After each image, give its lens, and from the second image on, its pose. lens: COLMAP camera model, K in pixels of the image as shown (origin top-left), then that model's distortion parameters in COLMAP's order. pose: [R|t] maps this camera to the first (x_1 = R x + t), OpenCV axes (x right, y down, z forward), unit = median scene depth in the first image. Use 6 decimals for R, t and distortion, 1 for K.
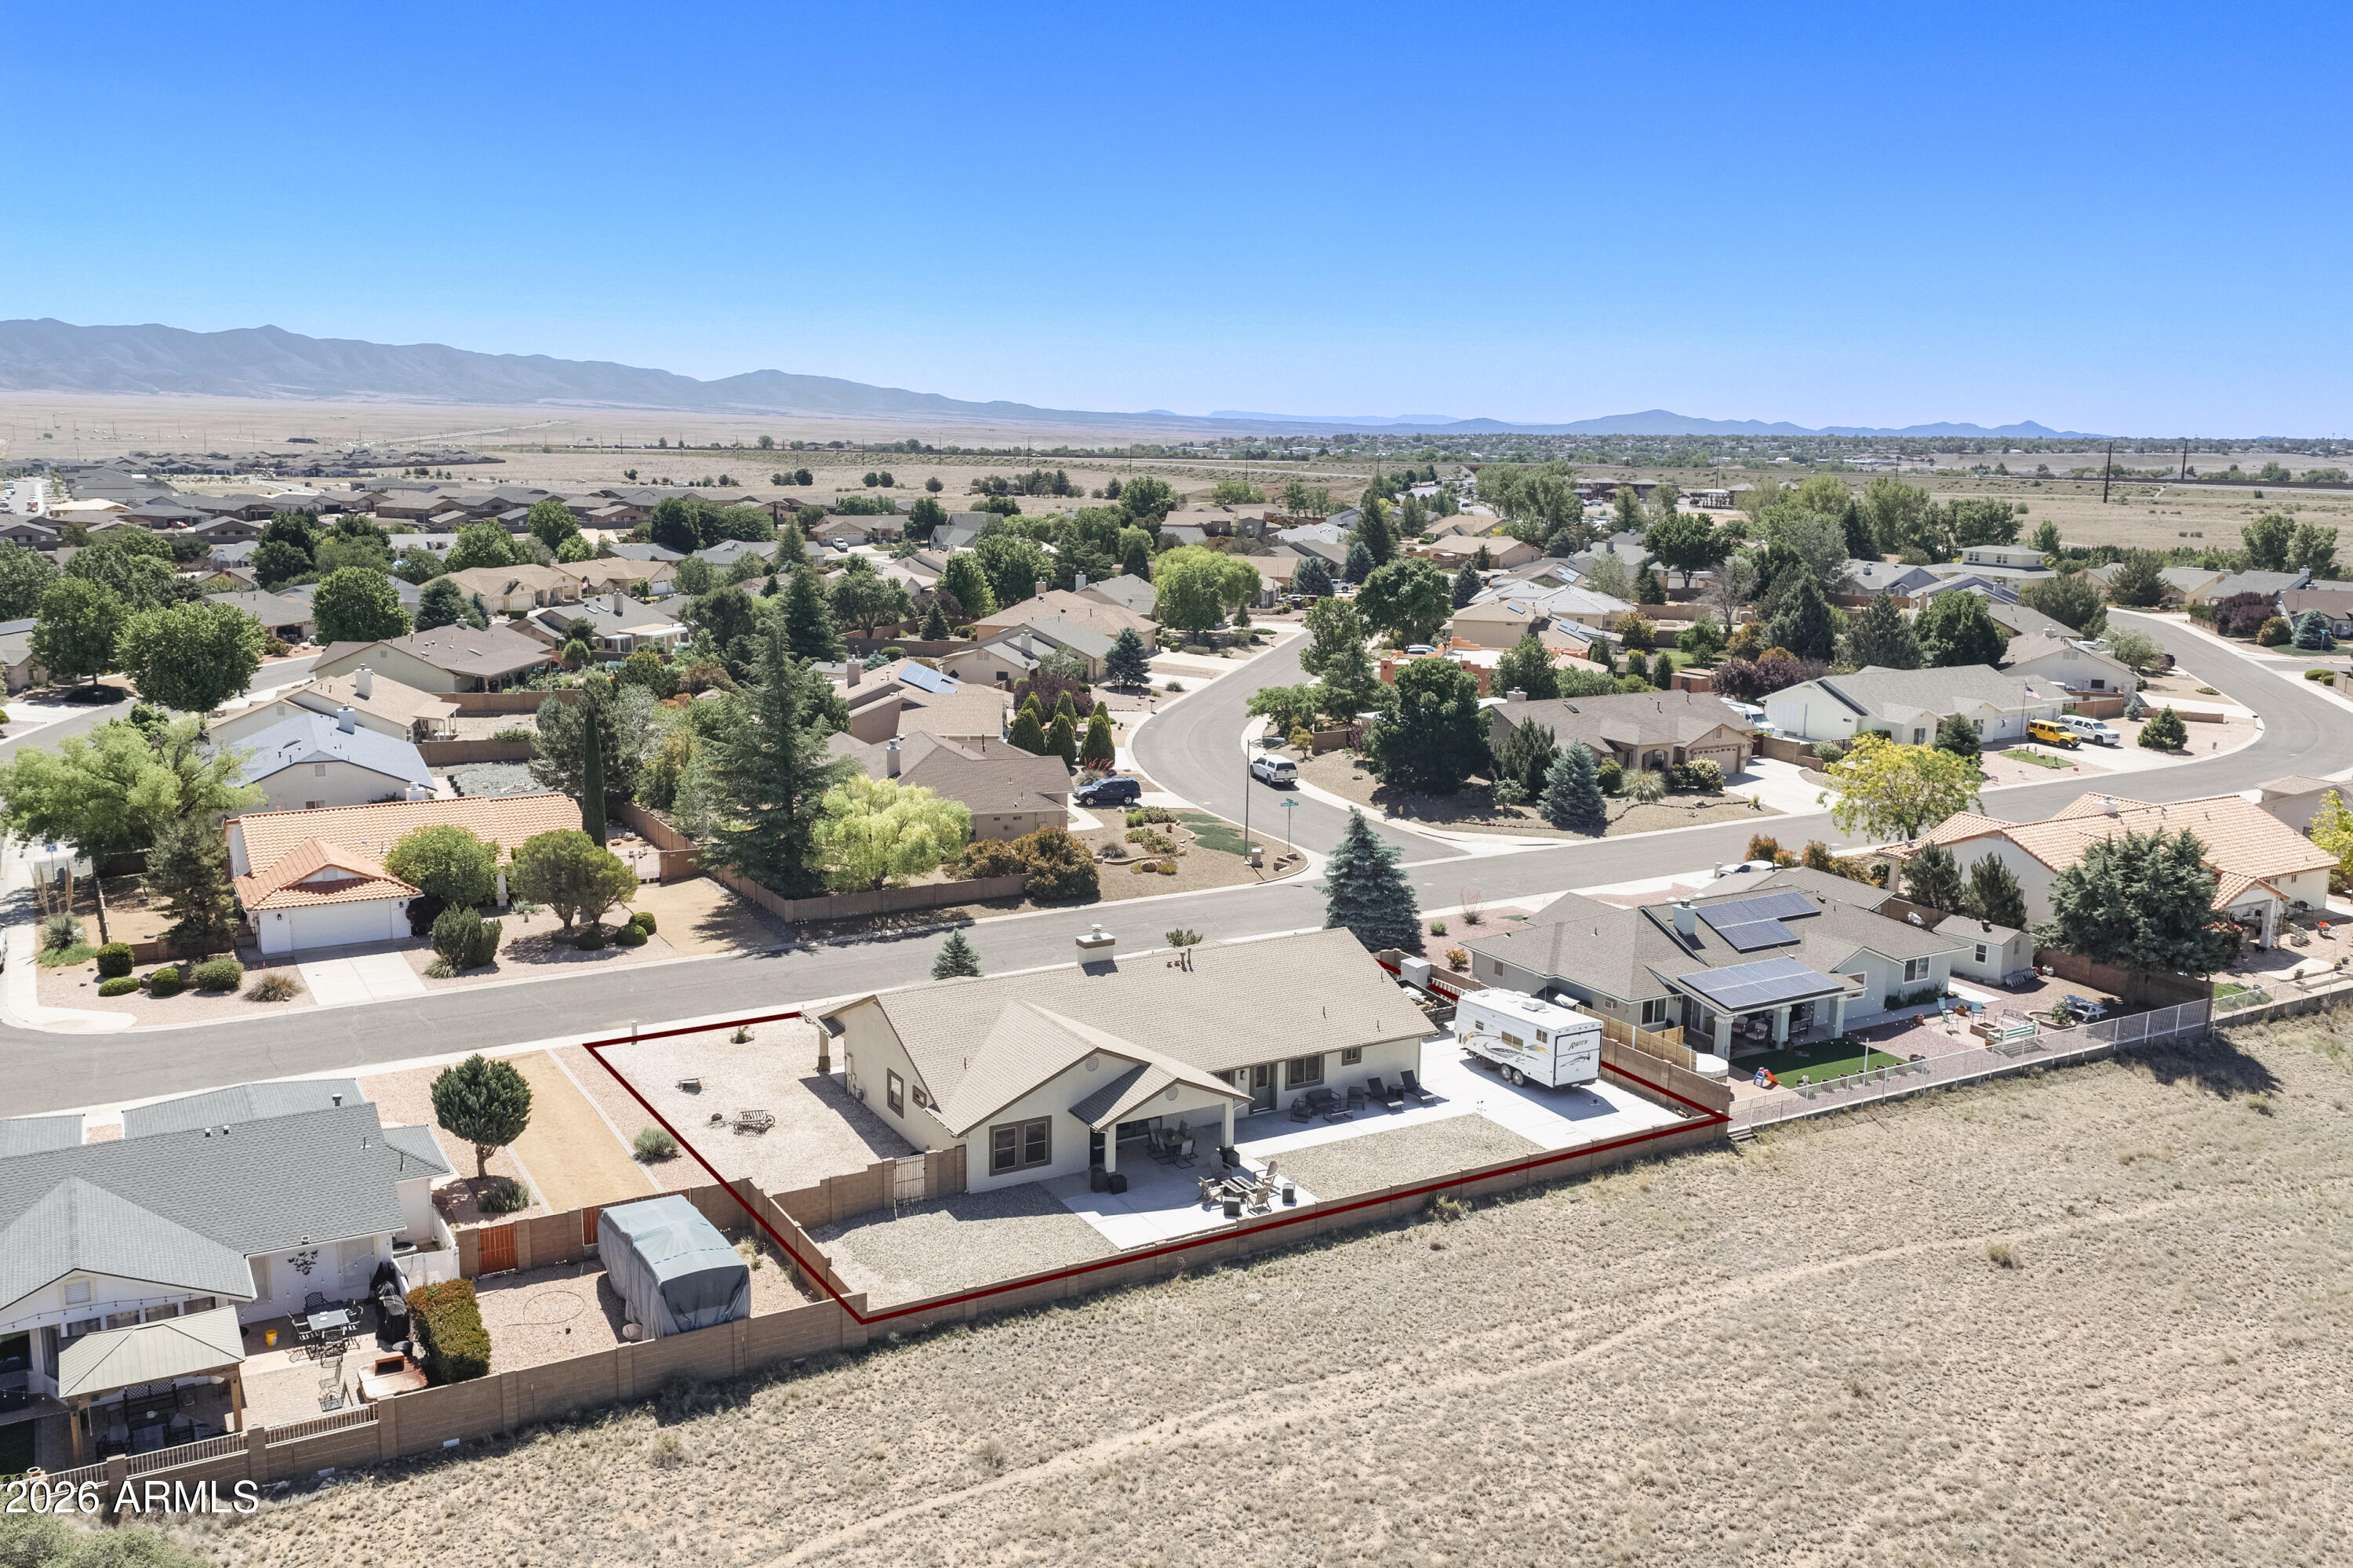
lens RADIAL K [[1943.4, 0, 1175.5], [0, 1943.4, 793.7], [0, 0, 1]] dist [0.027660, -0.054990]
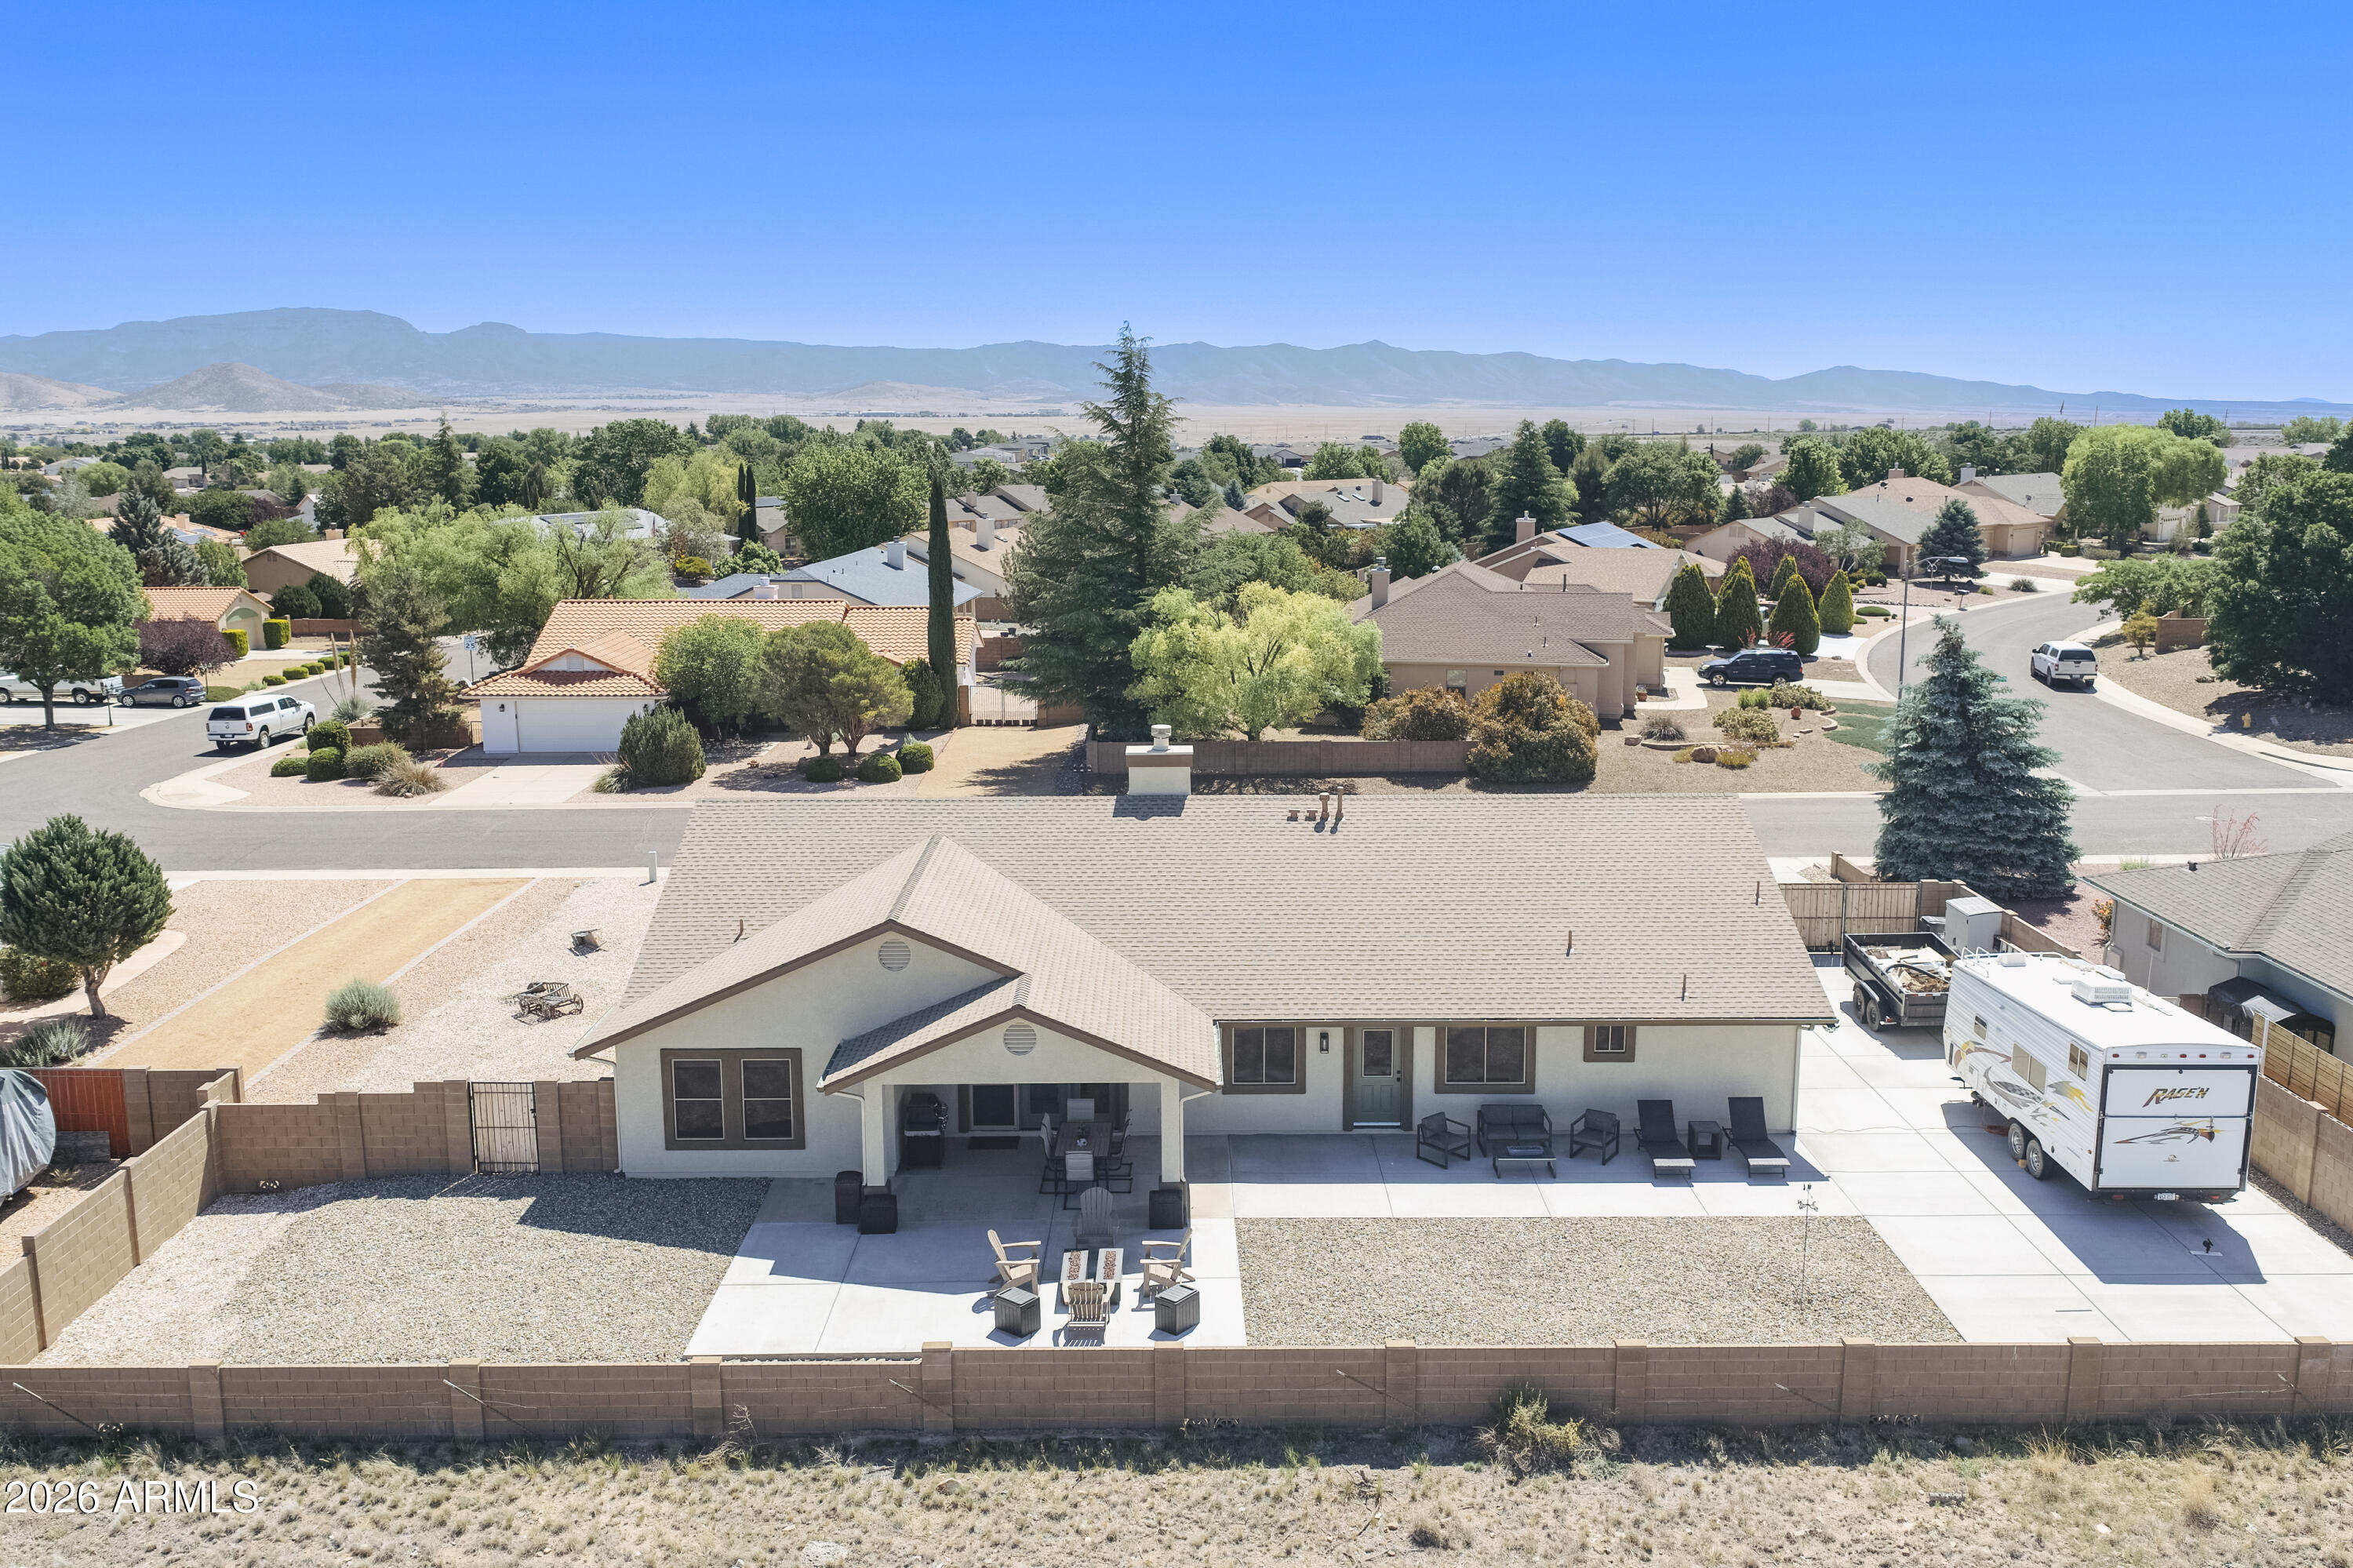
lens RADIAL K [[1943.4, 0, 1179.0], [0, 1943.4, 775.8], [0, 0, 1]] dist [0.027660, -0.054990]
pose [[0.863844, 0.072641, -0.498494, 0.222544], [-0.078101, 0.996896, 0.009926, 0.075105], [0.497668, 0.030358, 0.866836, 0.547452]]
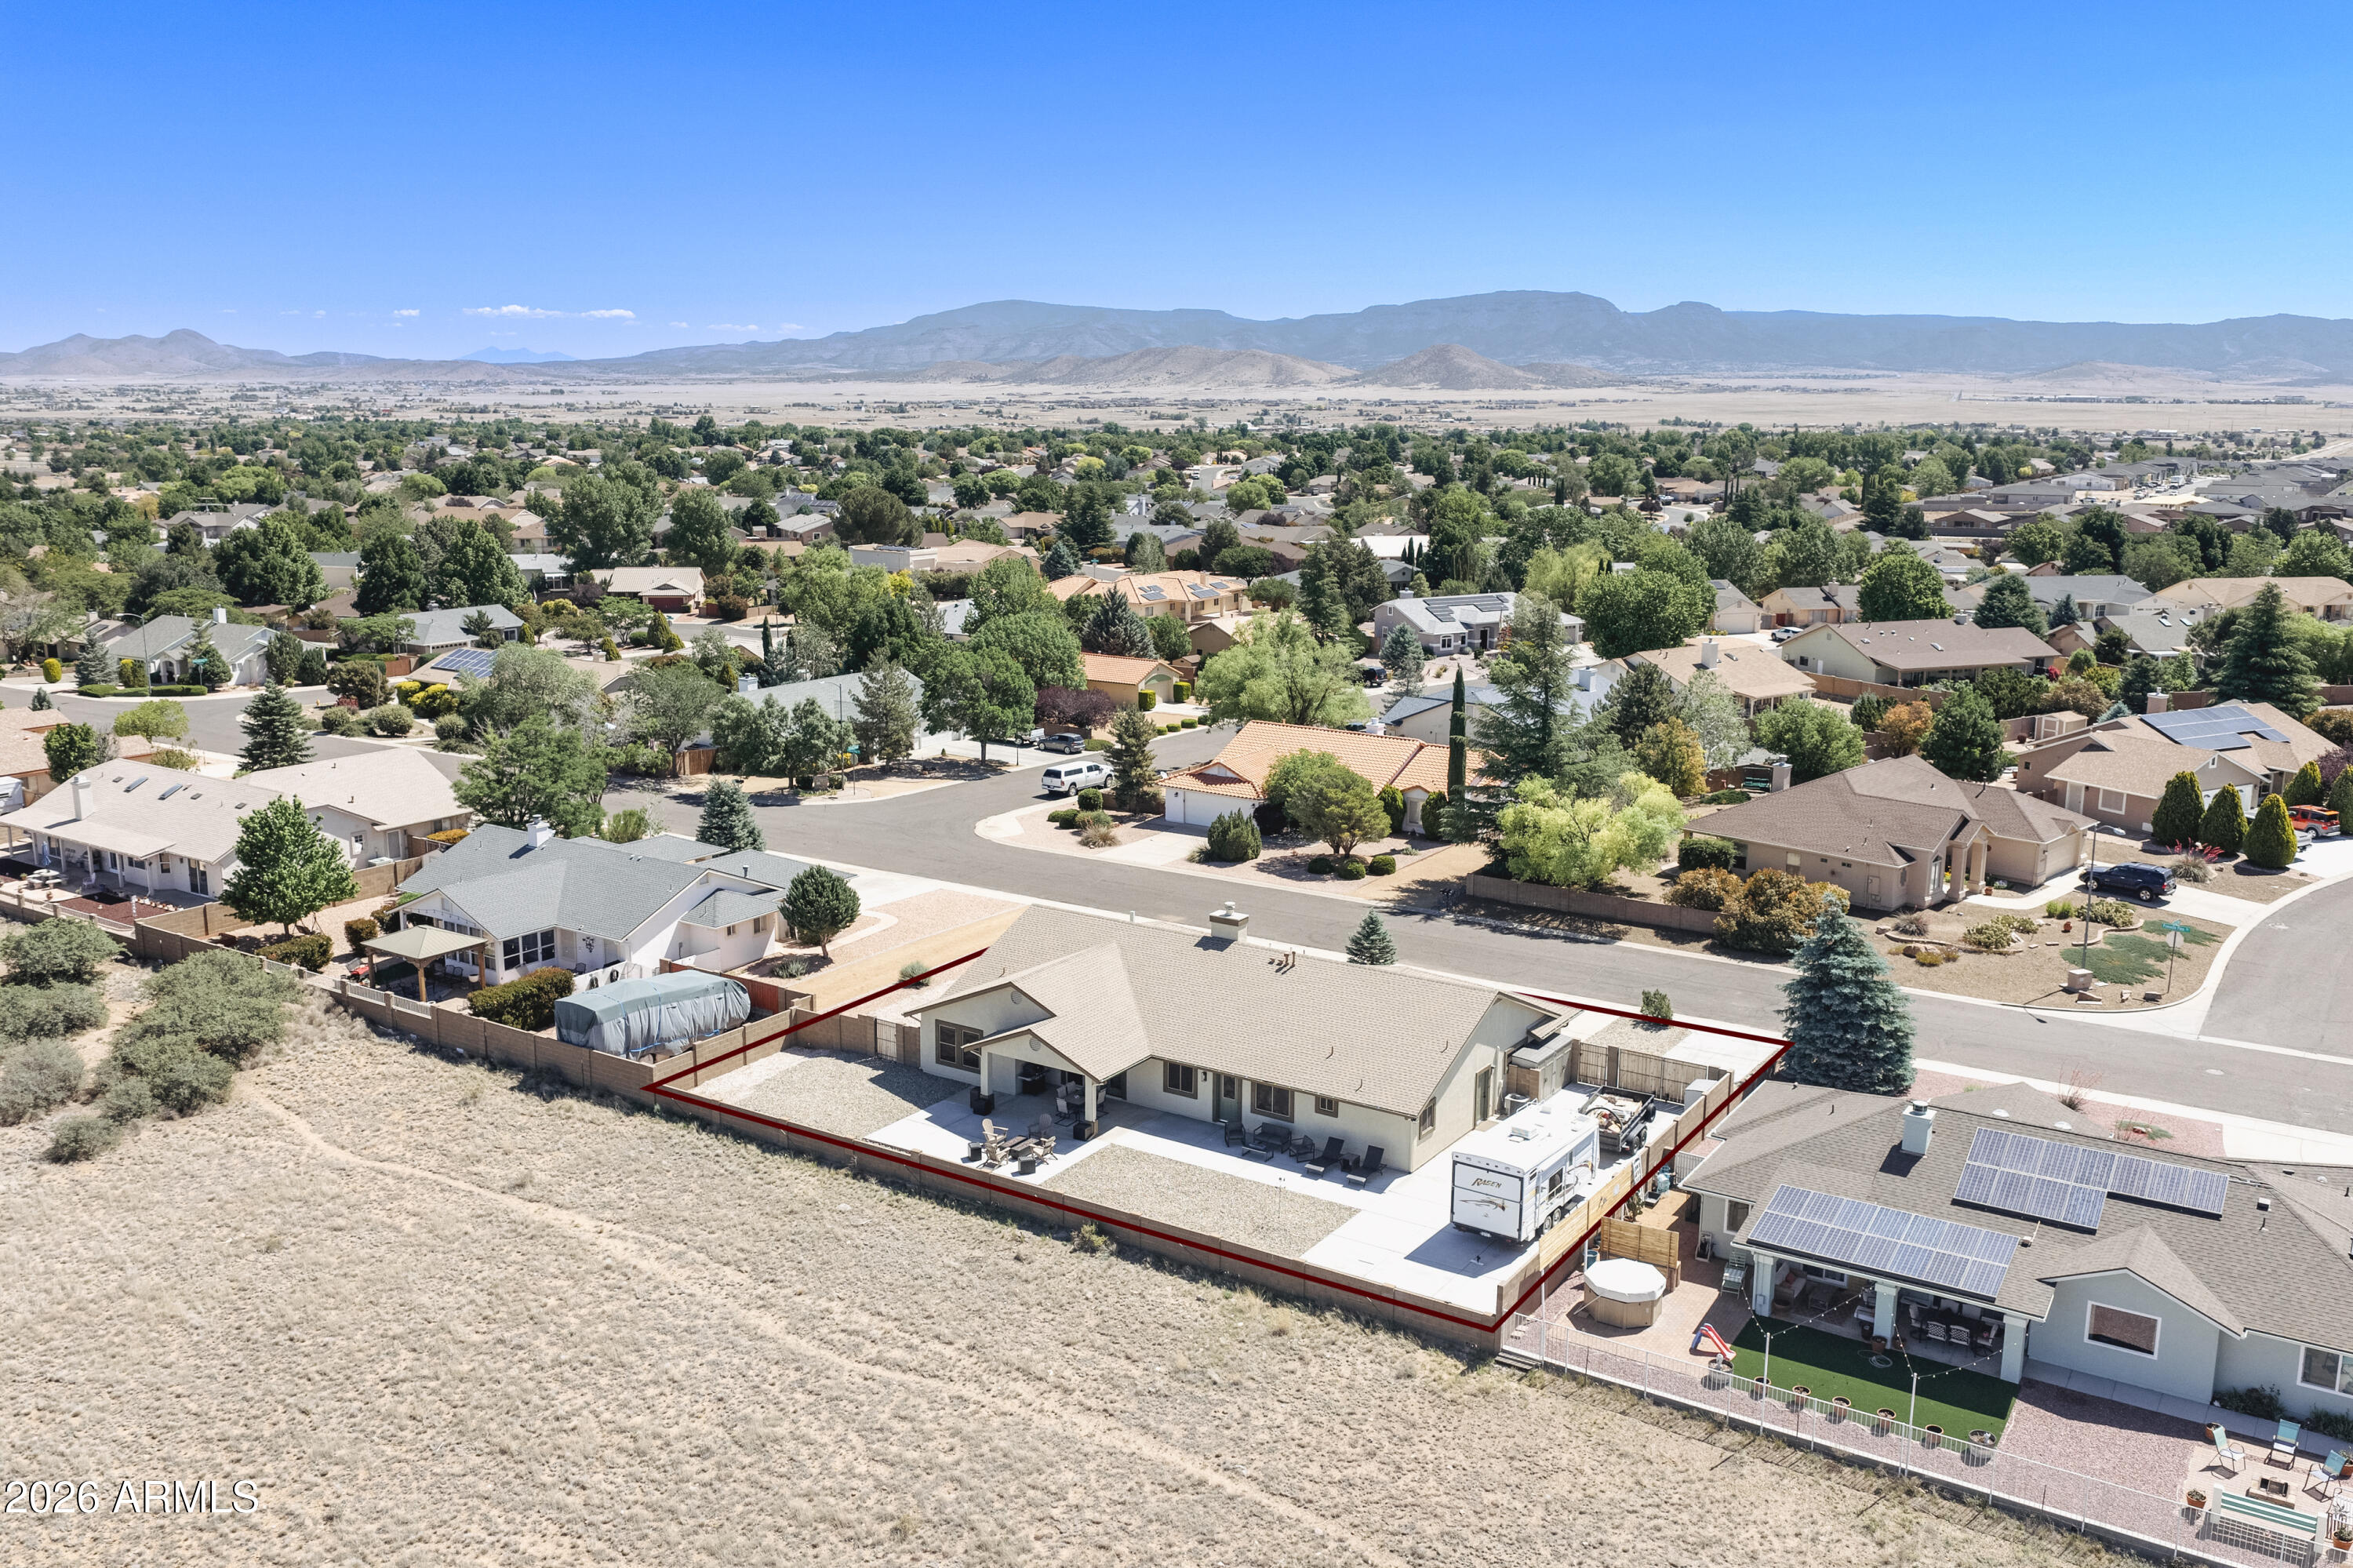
lens RADIAL K [[1943.4, 0, 1173.5], [0, 1943.4, 784.7], [0, 0, 1]] dist [0.027660, -0.054990]
pose [[0.442396, 0.166655, -0.881199, 0.811547], [-0.171020, 0.980228, 0.099525, -0.085714], [0.880362, 0.106673, 0.462150, 0.502220]]
